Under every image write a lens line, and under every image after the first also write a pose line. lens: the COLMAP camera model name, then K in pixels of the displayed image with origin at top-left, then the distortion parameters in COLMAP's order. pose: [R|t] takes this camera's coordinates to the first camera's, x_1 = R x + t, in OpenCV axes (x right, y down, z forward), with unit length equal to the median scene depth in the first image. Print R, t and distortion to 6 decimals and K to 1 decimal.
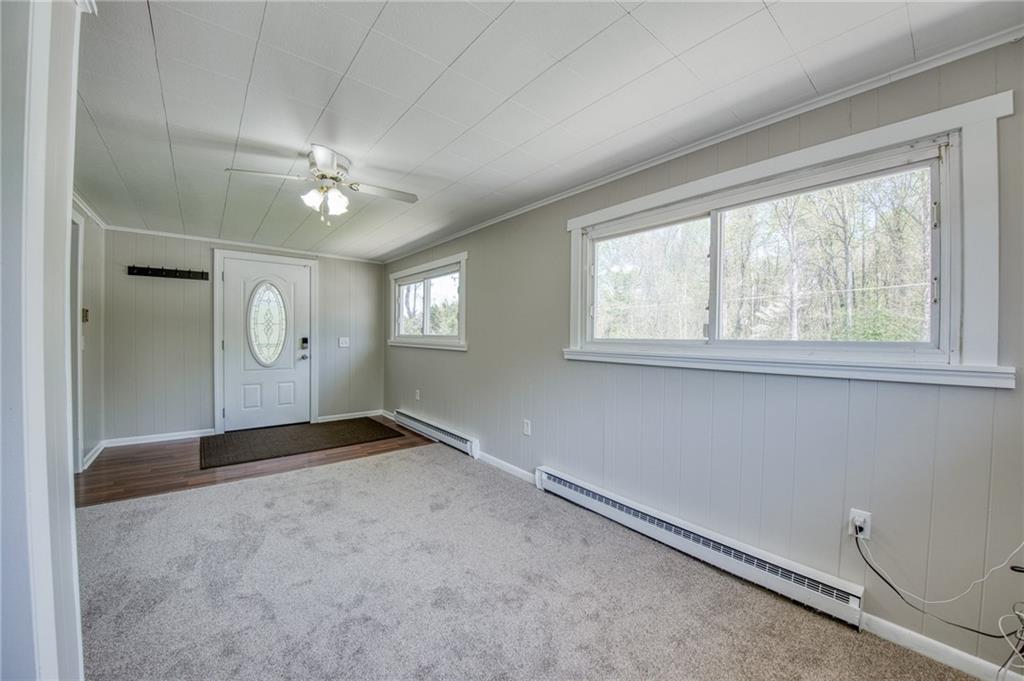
lens RADIAL K [[375.9, 0, 511.6], [0, 375.9, 341.3], [0, 0, 1]] dist [-0.032265, -0.000330]
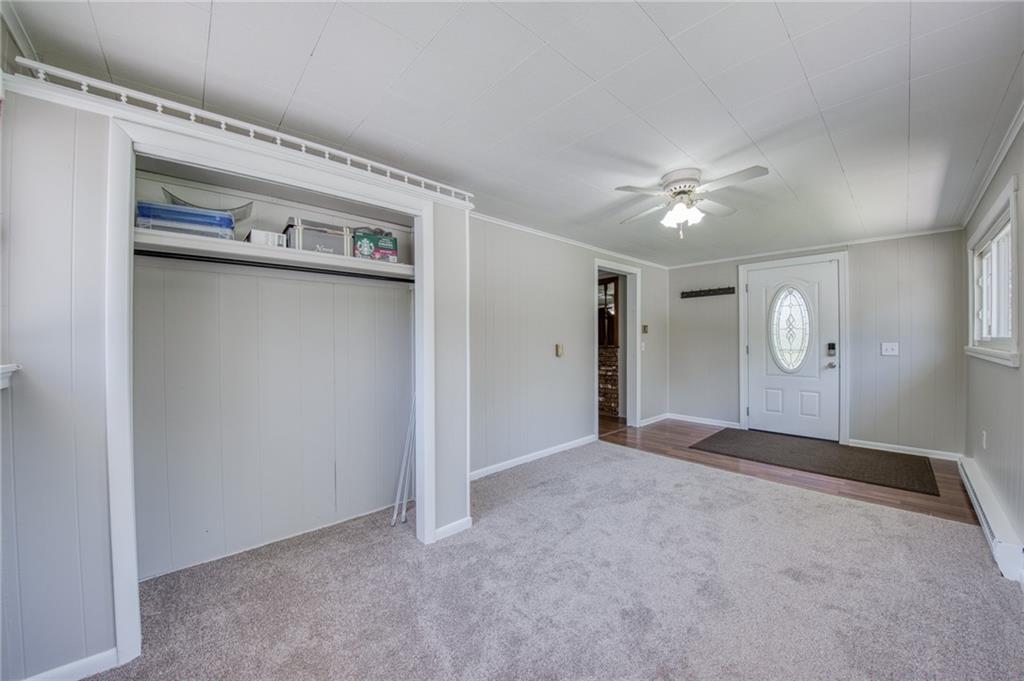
lens RADIAL K [[368.2, 0, 514.0], [0, 368.2, 338.6], [0, 0, 1]] dist [-0.022818, -0.000210]
pose [[0.049172, -0.015410, -0.998671, 0.332147], [-0.009955, 0.999824, -0.015918, 0.000799], [0.998741, 0.010725, 0.049010, 0.286692]]
